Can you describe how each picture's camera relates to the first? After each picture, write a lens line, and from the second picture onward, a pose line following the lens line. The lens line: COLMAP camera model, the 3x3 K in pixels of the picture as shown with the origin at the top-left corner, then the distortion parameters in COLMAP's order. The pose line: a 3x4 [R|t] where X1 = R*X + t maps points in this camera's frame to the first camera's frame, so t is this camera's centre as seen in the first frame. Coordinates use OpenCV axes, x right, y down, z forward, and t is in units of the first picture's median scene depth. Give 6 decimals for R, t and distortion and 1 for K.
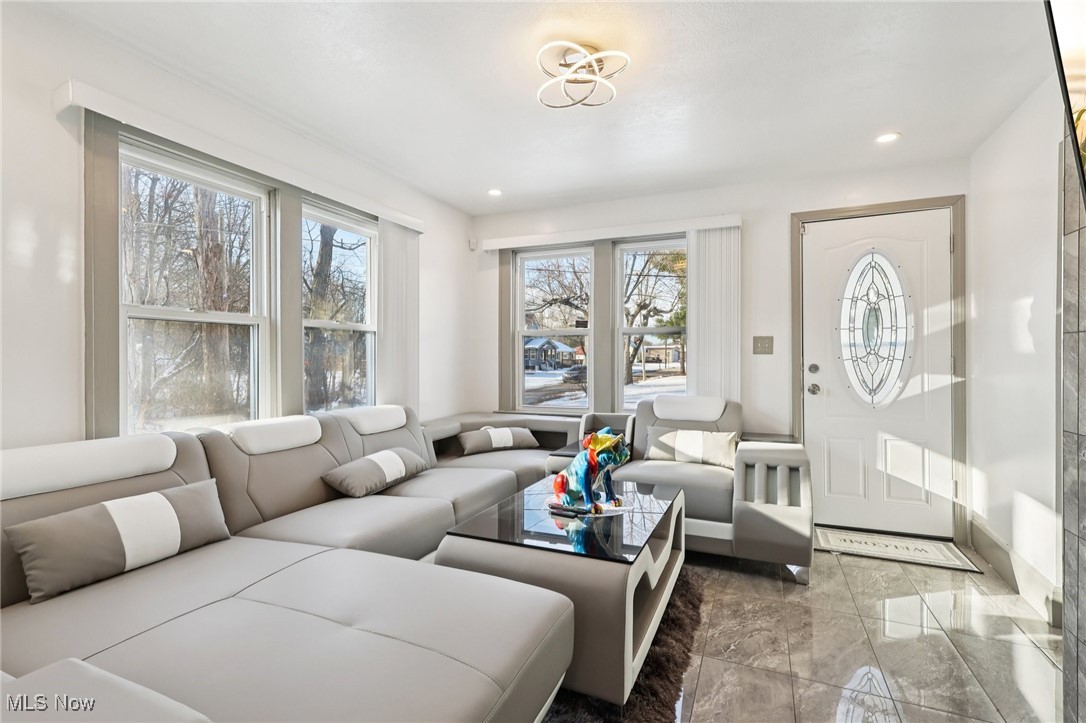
lens RADIAL K [[507.0, 0, 546.4], [0, 507.0, 357.3], [0, 0, 1]] dist [-0.000087, 0.000187]
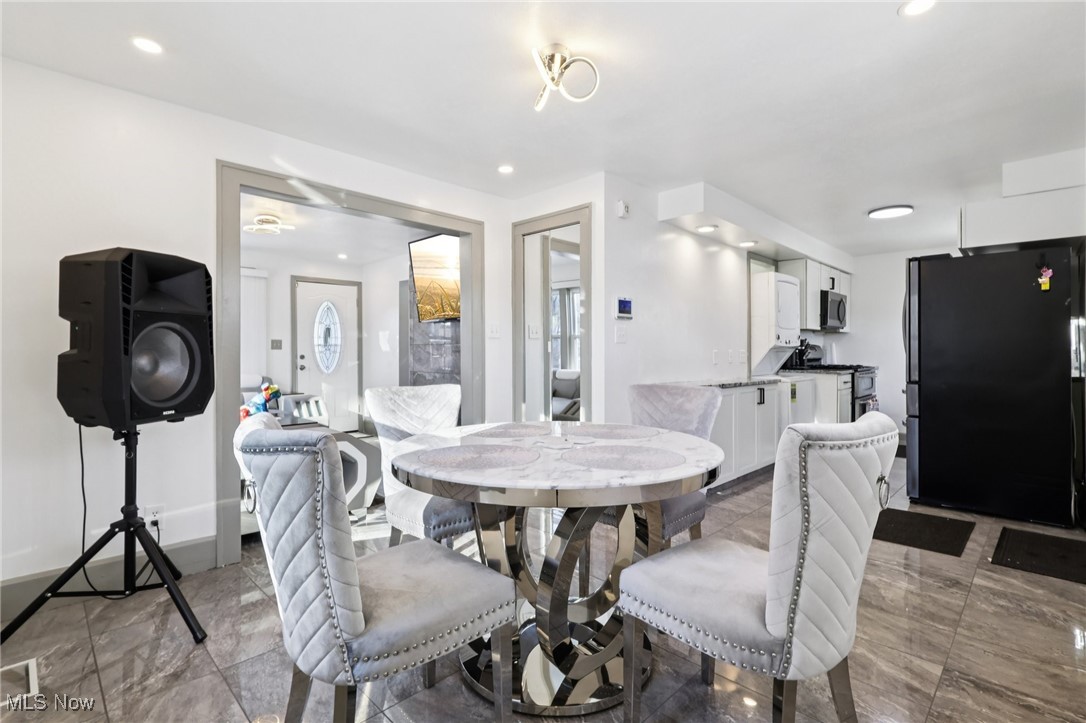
lens RADIAL K [[505.0, 0, 538.2], [0, 505.0, 351.0], [0, 0, 1]] dist [0.000310, 0.000087]
pose [[0.368294, 0.003198, 0.929704, -0.921095], [-0.002947, 0.999993, -0.002273, 0.000431], [-0.929705, -0.001903, 0.368300, -0.546263]]
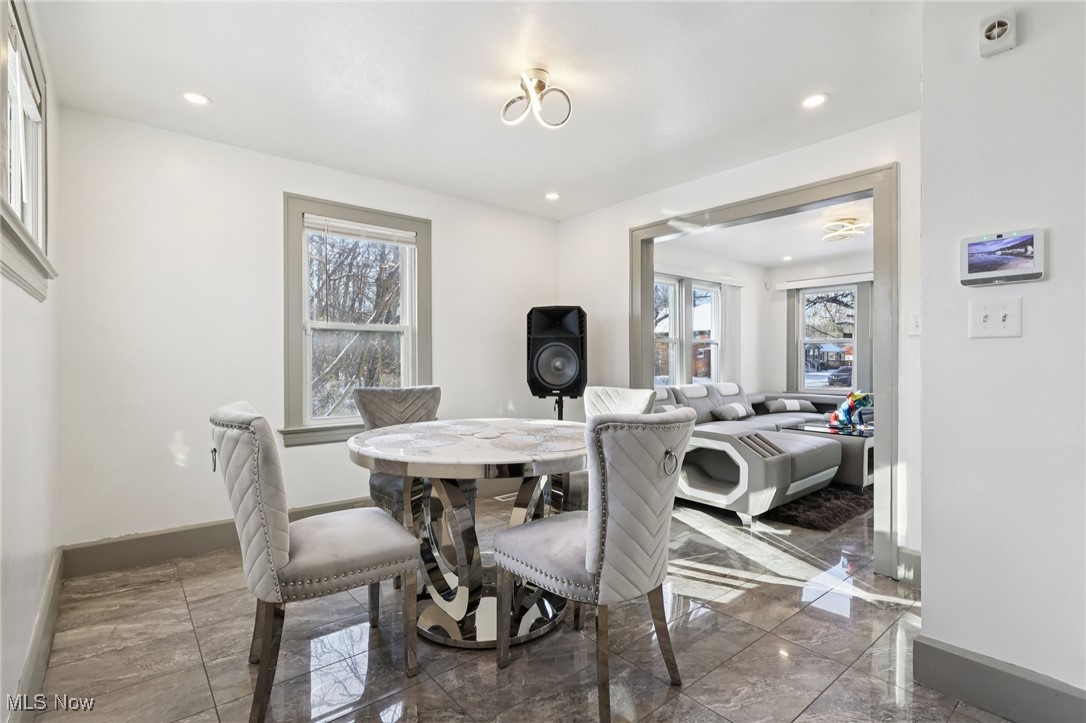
lens RADIAL K [[507.0, 0, 546.4], [0, 507.0, 357.3], [0, 0, 1]] dist [-0.000087, 0.000187]
pose [[0.889487, 0.002435, -0.456954, -0.047830], [-0.002552, 0.999997, 0.000361, 0.000927], [0.456953, 0.000845, 0.889491, -0.915132]]
